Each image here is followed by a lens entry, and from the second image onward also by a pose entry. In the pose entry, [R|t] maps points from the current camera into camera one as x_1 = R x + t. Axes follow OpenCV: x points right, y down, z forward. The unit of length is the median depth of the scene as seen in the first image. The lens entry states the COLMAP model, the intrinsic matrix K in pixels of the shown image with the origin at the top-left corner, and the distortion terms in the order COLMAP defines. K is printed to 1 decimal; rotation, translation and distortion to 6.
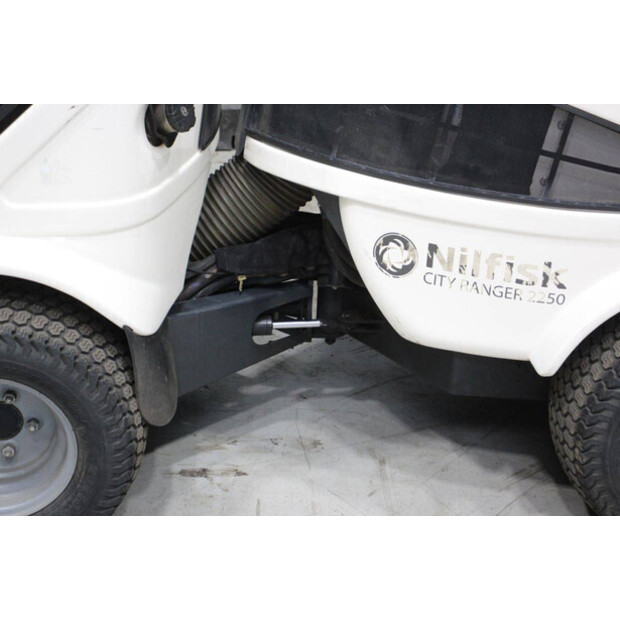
lens RADIAL K [[1488.1, 0, 312.4], [0, 1488.1, 308.7], [0, 0, 1]] dist [0.437096, 0.000000]
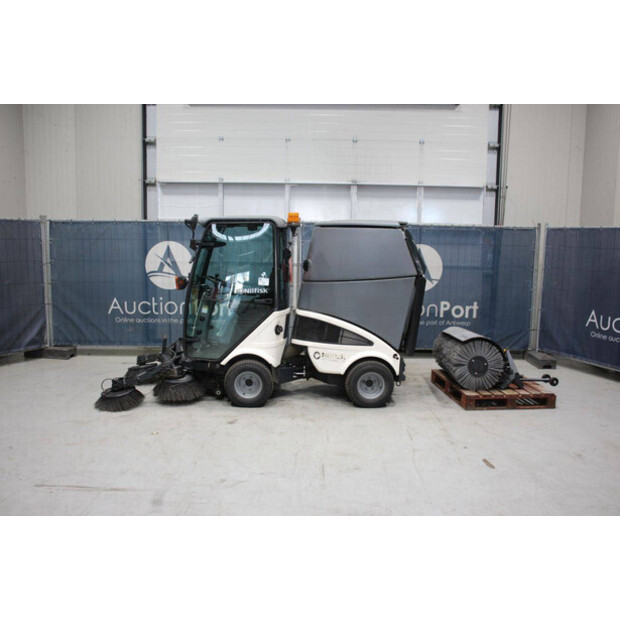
lens RADIAL K [[555.3, 0, 311.9], [0, 555.3, 307.9], [0, 0, 1]] dist [-0.090499, 0.021842]
pose [[0.999598, -0.010541, -0.026304, 0.094426], [0.000793, 0.938284, -0.345866, 0.534948], [0.028326, 0.345706, 0.937915, -1.085793]]
